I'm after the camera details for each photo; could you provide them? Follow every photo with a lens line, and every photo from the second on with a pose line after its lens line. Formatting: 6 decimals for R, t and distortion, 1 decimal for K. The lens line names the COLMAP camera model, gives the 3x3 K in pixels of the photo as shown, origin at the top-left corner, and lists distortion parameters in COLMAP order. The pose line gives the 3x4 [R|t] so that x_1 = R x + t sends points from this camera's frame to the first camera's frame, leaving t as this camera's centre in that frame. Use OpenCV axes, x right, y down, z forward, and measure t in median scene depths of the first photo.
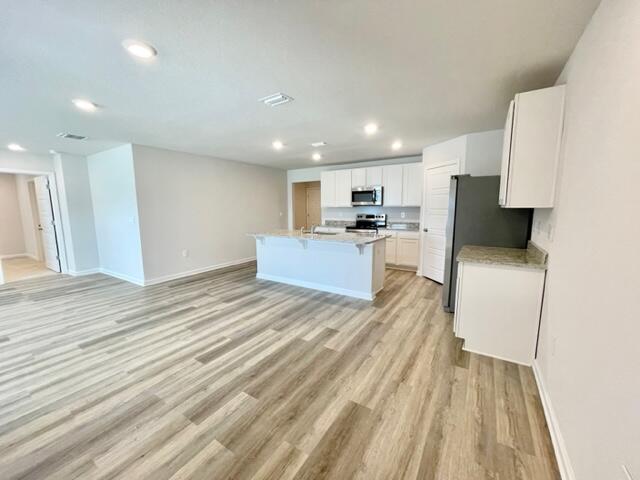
lens RADIAL K [[259.8, 0, 317.8], [0, 259.8, 240.4], [0, 0, 1]] dist [-0.002128, -0.000098]
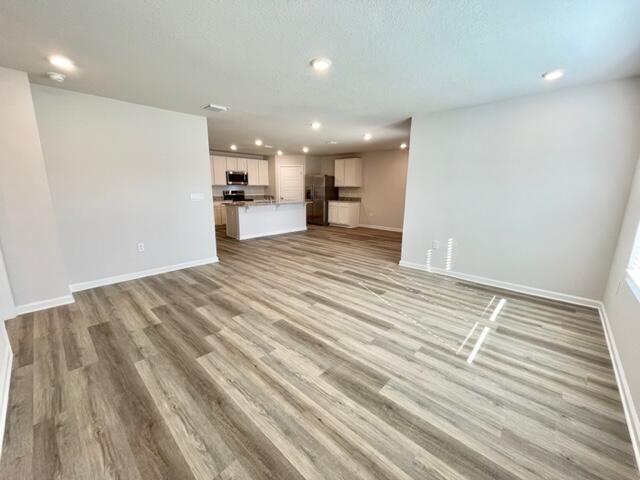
lens RADIAL K [[259.8, 0, 321.7], [0, 259.8, 237.6], [0, 0, 1]] dist [-0.002128, -0.000098]
pose [[0.170102, -0.179761, 0.968892, -2.108227], [0.117834, 0.979877, 0.161111, -0.042172], [-0.978356, 0.086763, 0.187861, 0.535482]]
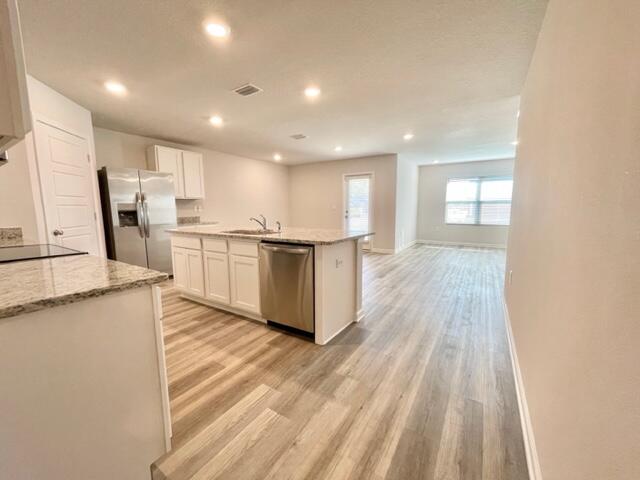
lens RADIAL K [[259.8, 0, 320.8], [0, 259.8, 239.6], [0, 0, 1]] dist [-0.002128, -0.000098]
pose [[-0.999790, 0.020287, -0.002936, -0.219953], [0.018896, 0.967661, 0.251545, -0.225178], [0.007944, 0.251437, -0.967841, 2.220605]]
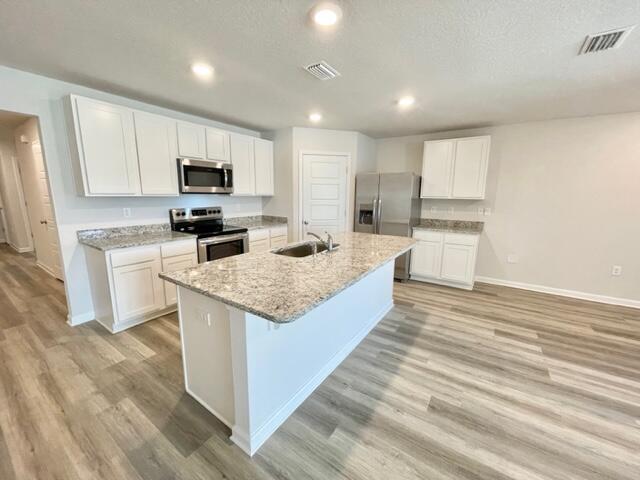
lens RADIAL K [[259.8, 0, 317.6], [0, 259.8, 243.3], [0, 0, 1]] dist [-0.002128, -0.000098]
pose [[0.024956, -0.179695, 0.983406, -0.698111], [0.116979, 0.977479, 0.175644, -0.176942], [-0.992821, 0.110654, 0.045414, 1.329844]]
